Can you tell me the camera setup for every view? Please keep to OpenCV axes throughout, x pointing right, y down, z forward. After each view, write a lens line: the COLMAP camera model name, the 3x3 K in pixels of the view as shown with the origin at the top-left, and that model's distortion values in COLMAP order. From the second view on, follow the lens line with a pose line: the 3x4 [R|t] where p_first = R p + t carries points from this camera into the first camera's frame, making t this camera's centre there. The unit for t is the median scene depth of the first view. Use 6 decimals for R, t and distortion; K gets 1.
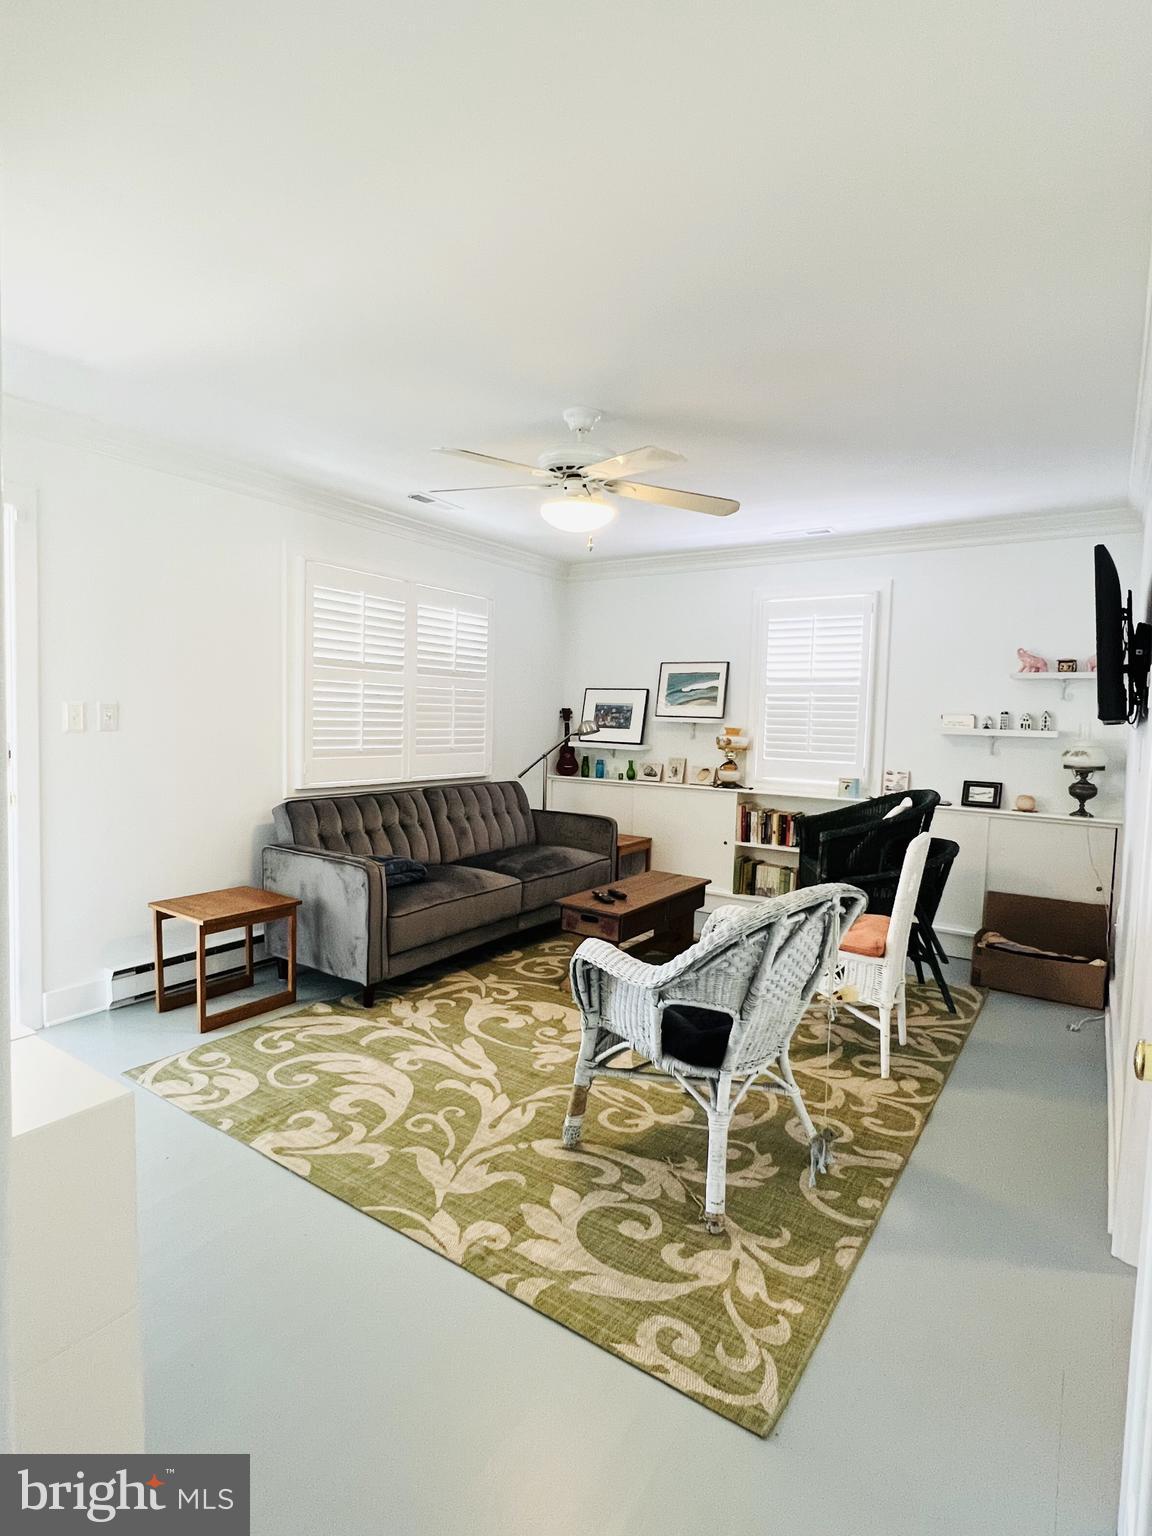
lens RADIAL K [[780.9, 0, 576.0], [0, 780.9, 768.0], [0, 0, 1]] dist [-0.001192, -0.000537]
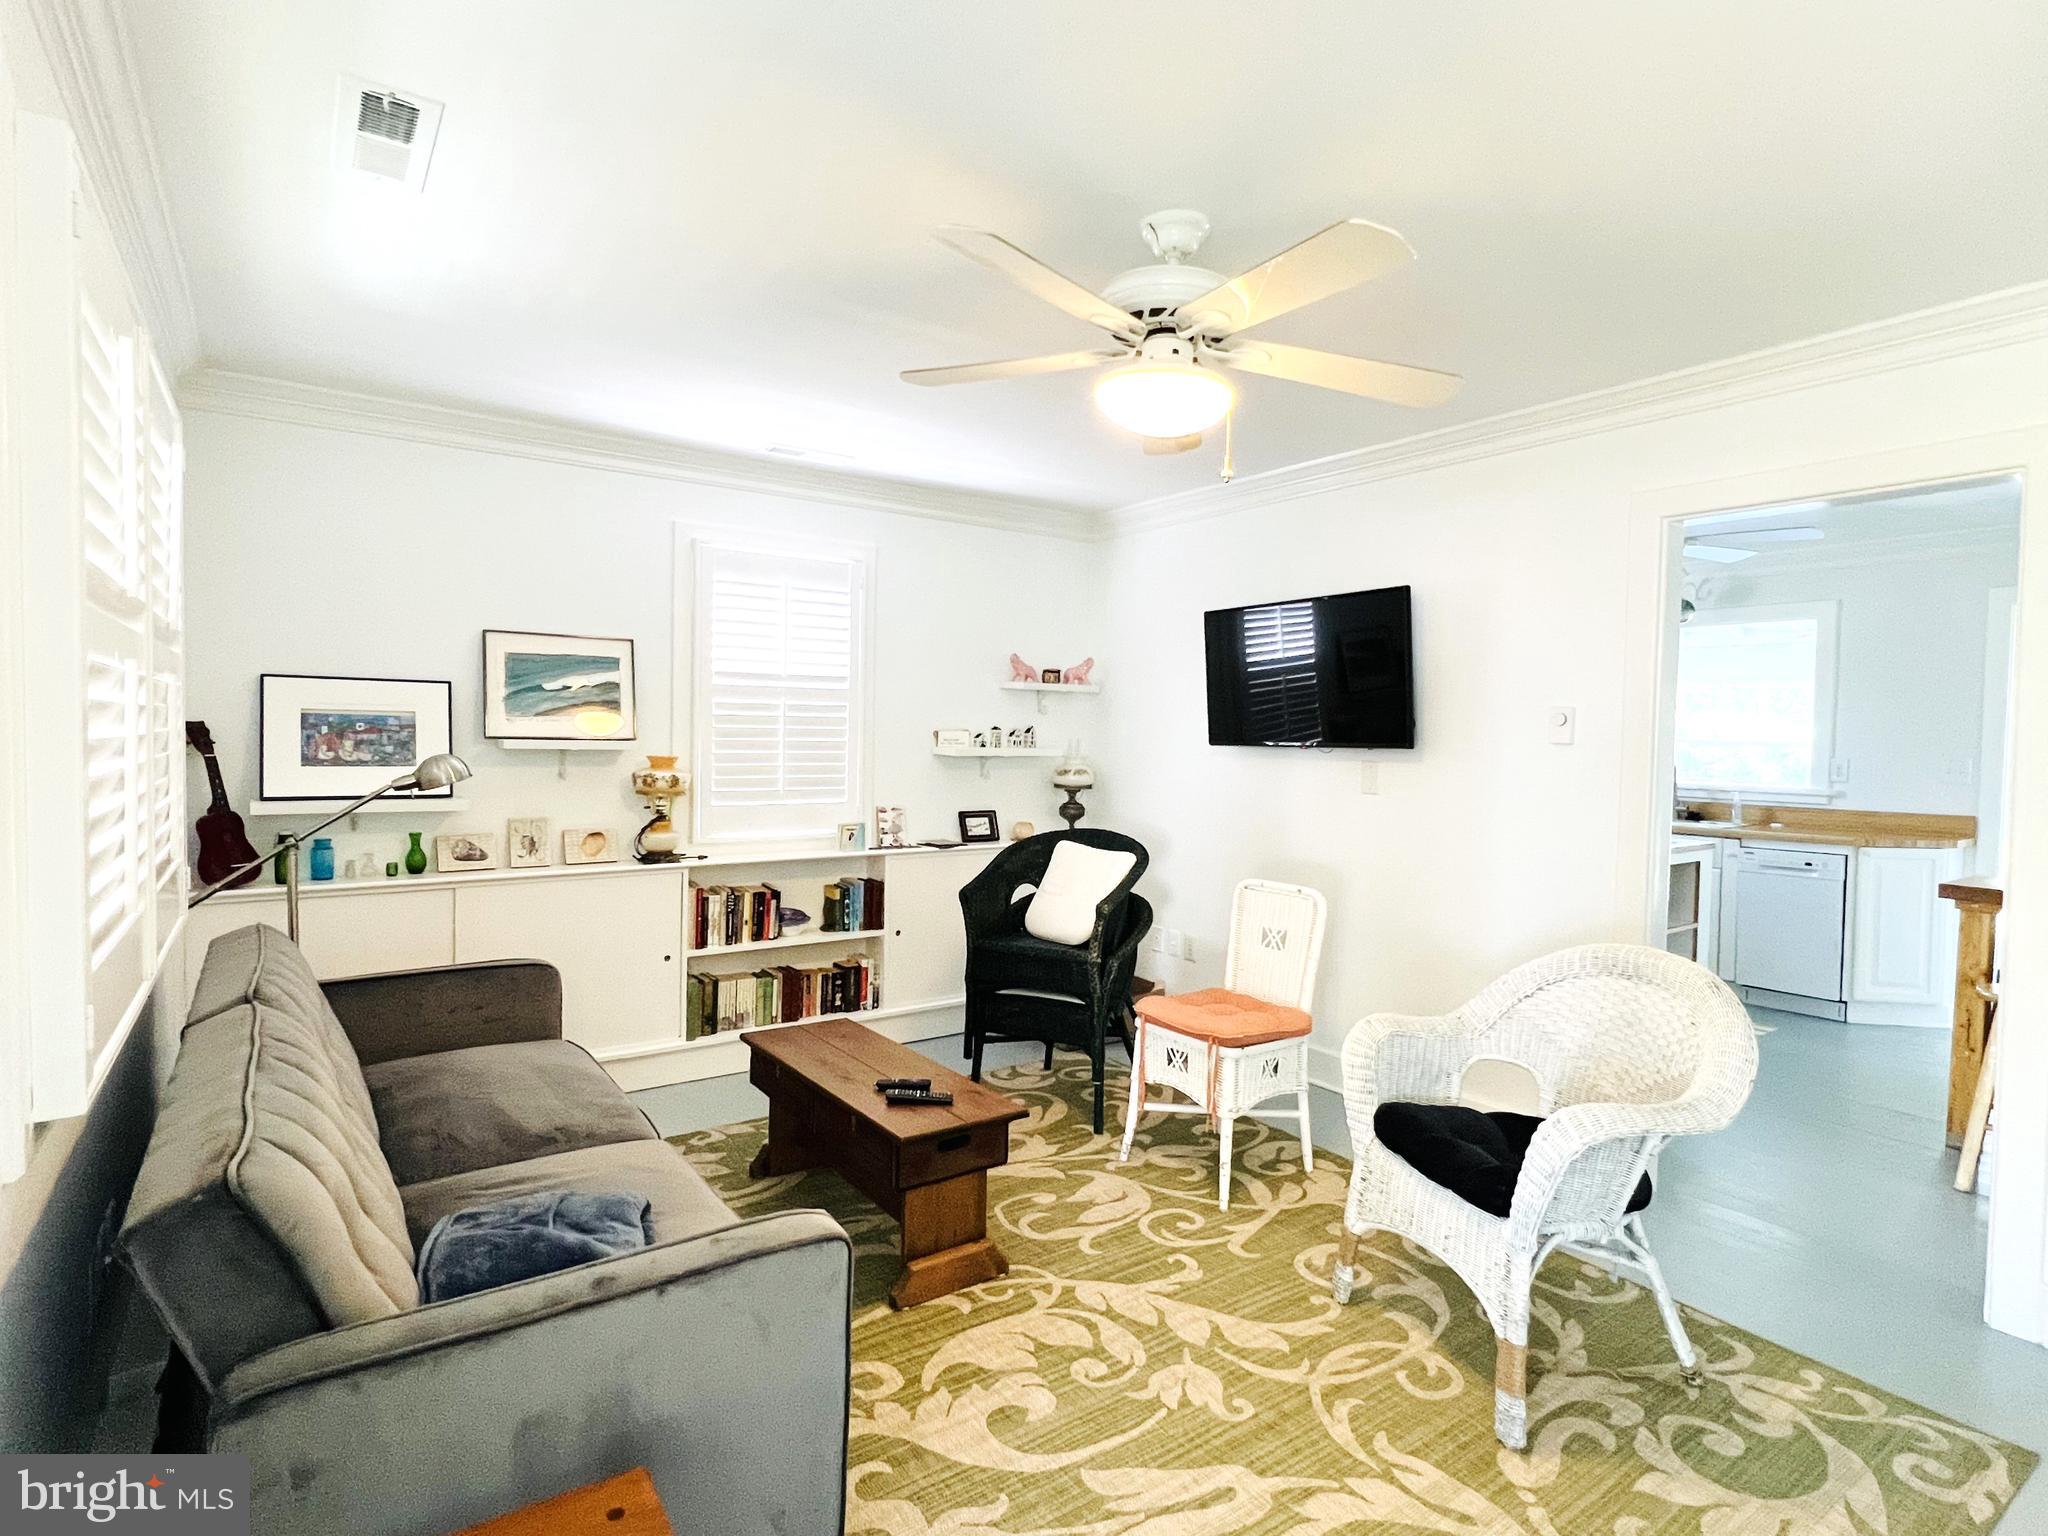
lens RADIAL K [[1041.1, 0, 1024.0], [0, 1041.1, 768.0], [0, 0, 1]] dist [-0.001192, -0.000537]
pose [[0.360533, -0.053798, 0.931194, -0.427627], [0.056688, 0.997754, 0.035696, -0.056605], [-0.931022, 0.039918, 0.362773, 0.489640]]
